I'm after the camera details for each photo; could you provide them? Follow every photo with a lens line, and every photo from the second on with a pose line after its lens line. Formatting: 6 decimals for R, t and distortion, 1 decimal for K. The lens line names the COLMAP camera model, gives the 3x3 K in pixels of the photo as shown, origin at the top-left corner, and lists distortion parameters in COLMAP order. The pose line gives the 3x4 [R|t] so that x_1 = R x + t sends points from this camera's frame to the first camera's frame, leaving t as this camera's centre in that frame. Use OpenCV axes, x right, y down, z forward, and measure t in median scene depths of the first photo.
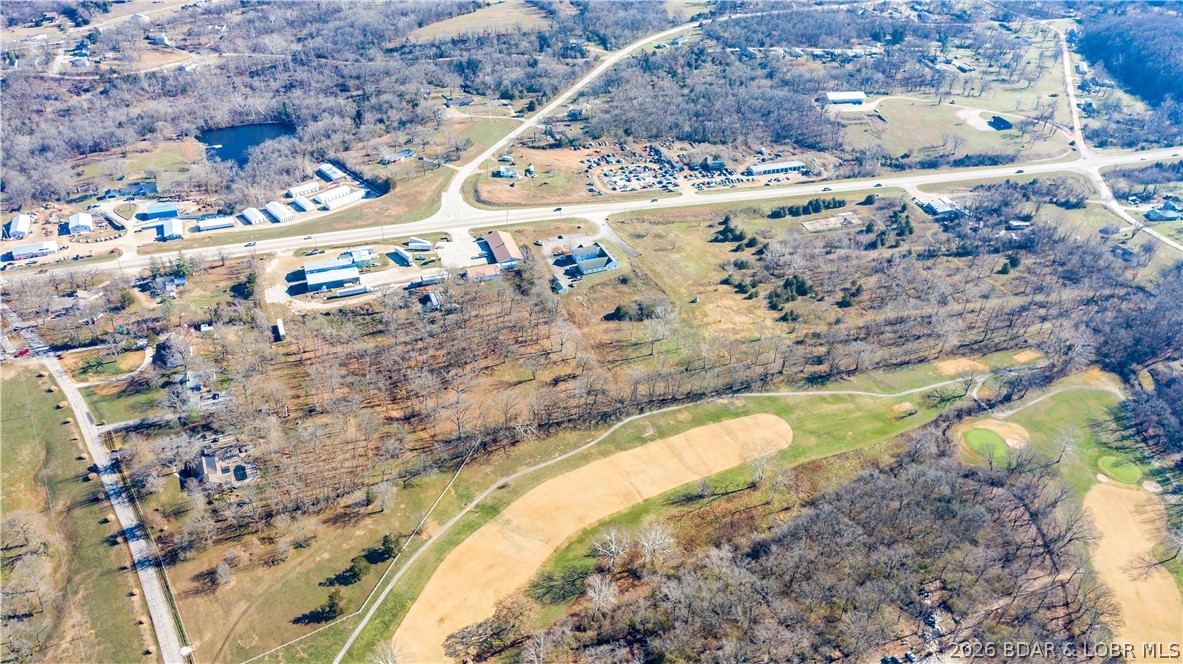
lens RADIAL K [[938.2, 0, 597.4], [0, 938.2, 331.9], [0, 0, 1]] dist [-0.008535, 0.078418]
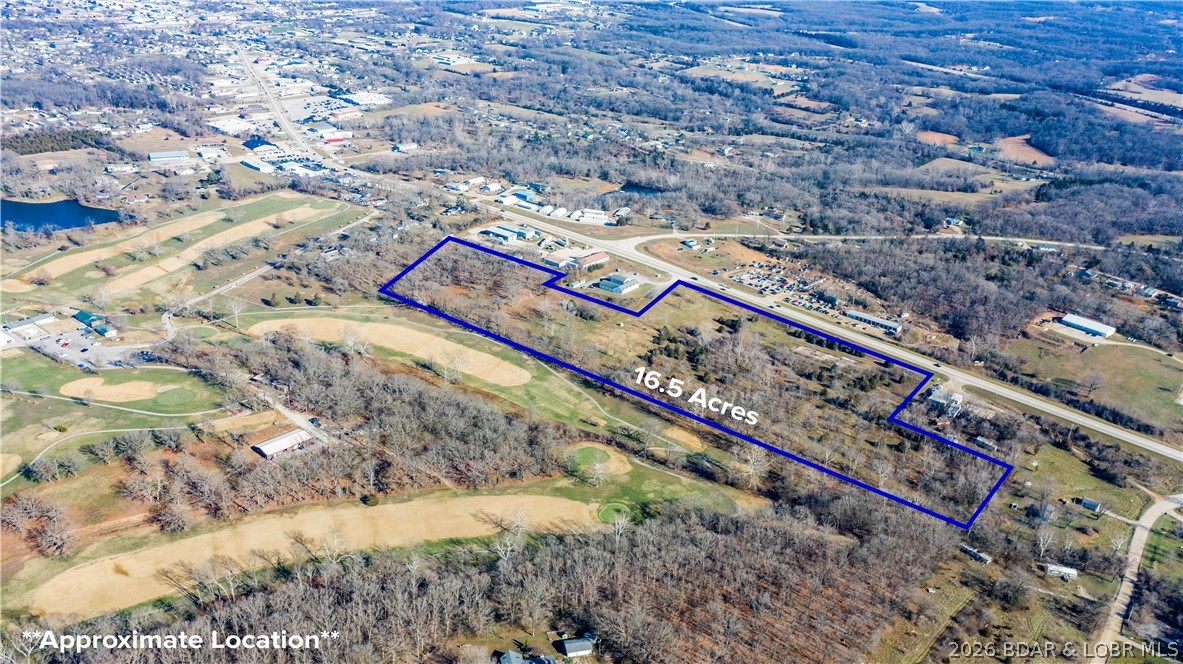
lens RADIAL K [[938.2, 0, 597.4], [0, 938.2, 331.9], [0, 0, 1]] dist [-0.008535, 0.078418]
pose [[0.499903, 0.343675, -0.794974, 1.074493], [-0.511169, 0.858053, 0.049507, -0.070049], [0.699145, 0.381617, 0.604619, 0.182314]]
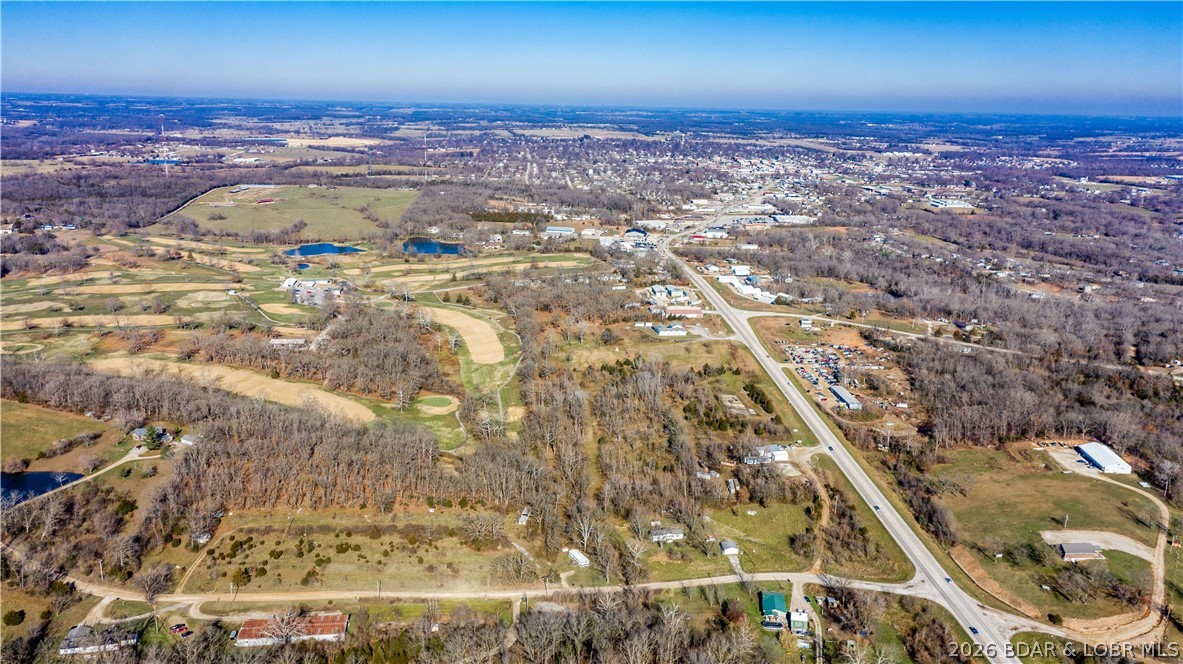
lens RADIAL K [[938.2, 0, 597.4], [0, 938.2, 331.9], [0, 0, 1]] dist [-0.008535, 0.078418]
pose [[-0.245511, 0.207123, -0.947008, 1.413500], [-0.563826, 0.764160, 0.313304, -0.470319], [0.788558, 0.610868, -0.070828, 1.009064]]
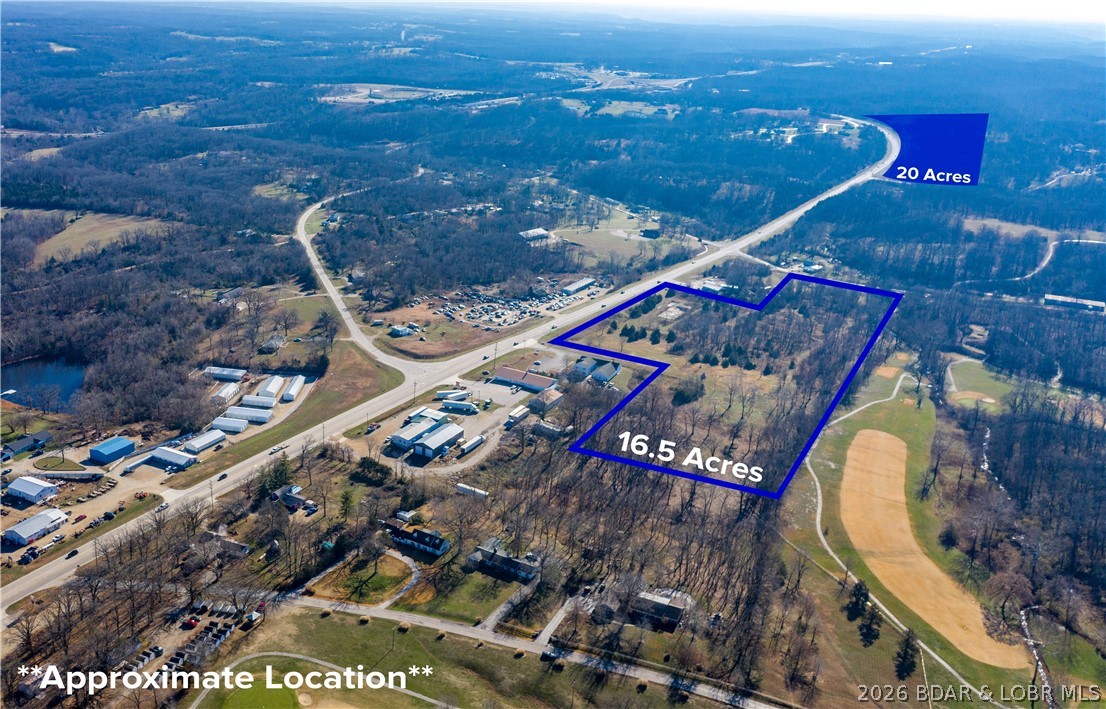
lens RADIAL K [[1024.3, 0, 458.9], [0, 1024.3, 354.6], [0, 0, 1]] dist [0.009199, 0.020392]
pose [[0.785555, -0.207893, 0.582824, -0.741770], [0.337381, 0.933459, -0.121773, -0.008380], [-0.518727, 0.292293, 0.803422, 0.196243]]
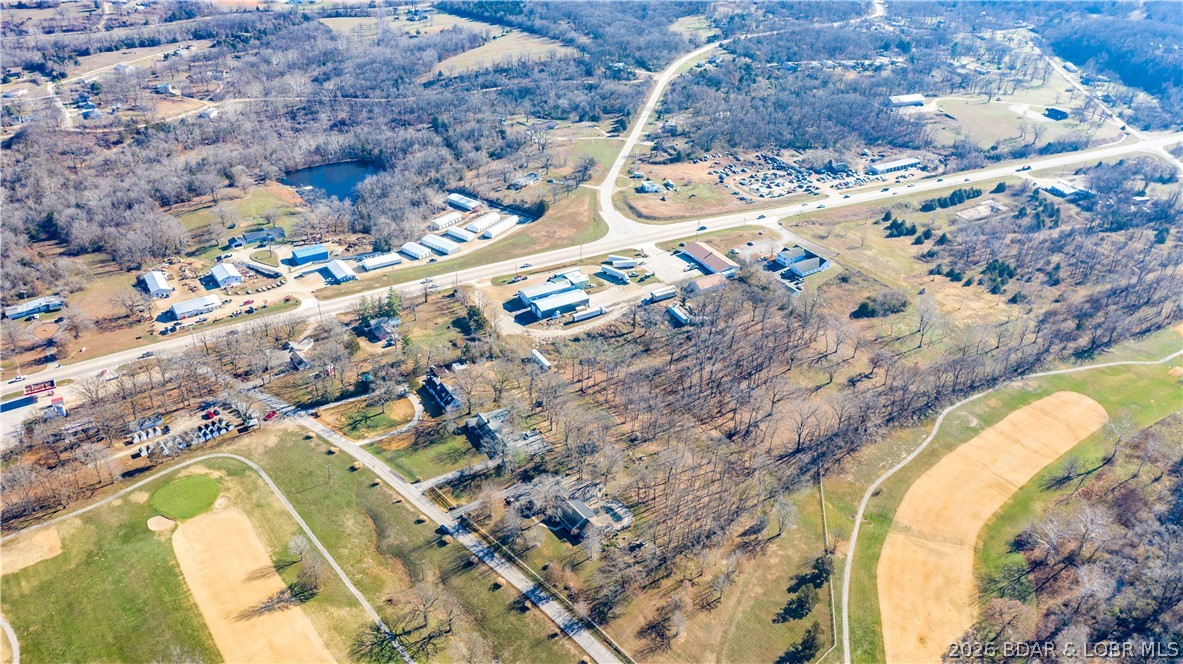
lens RADIAL K [[938.2, 0, 597.4], [0, 938.2, 331.9], [0, 0, 1]] dist [-0.008535, 0.078418]
pose [[0.980755, -0.100001, 0.167688, -0.372008], [0.109425, 0.992840, -0.047914, 0.016660], [-0.161696, 0.065341, 0.984675, 0.097582]]
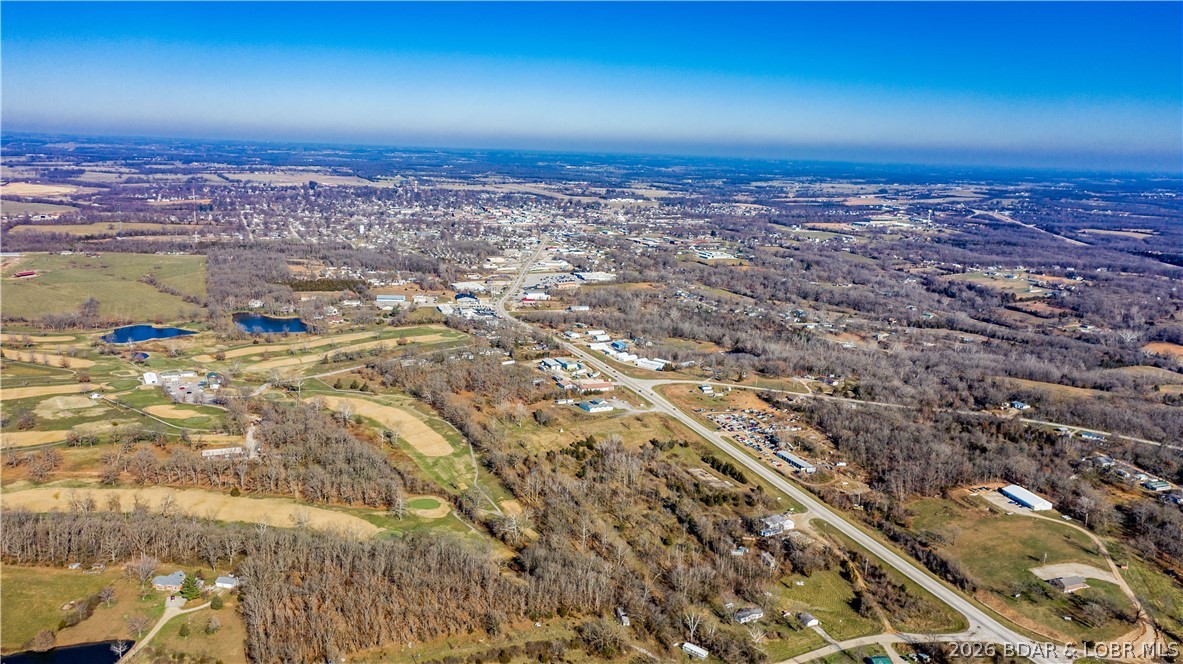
lens RADIAL K [[938.2, 0, 597.4], [0, 938.2, 331.9], [0, 0, 1]] dist [-0.008535, 0.078418]
pose [[0.075219, 0.174944, -0.981701, 1.484900], [-0.585381, 0.804746, 0.098557, -0.327593], [0.807262, 0.567255, 0.162941, 0.675201]]
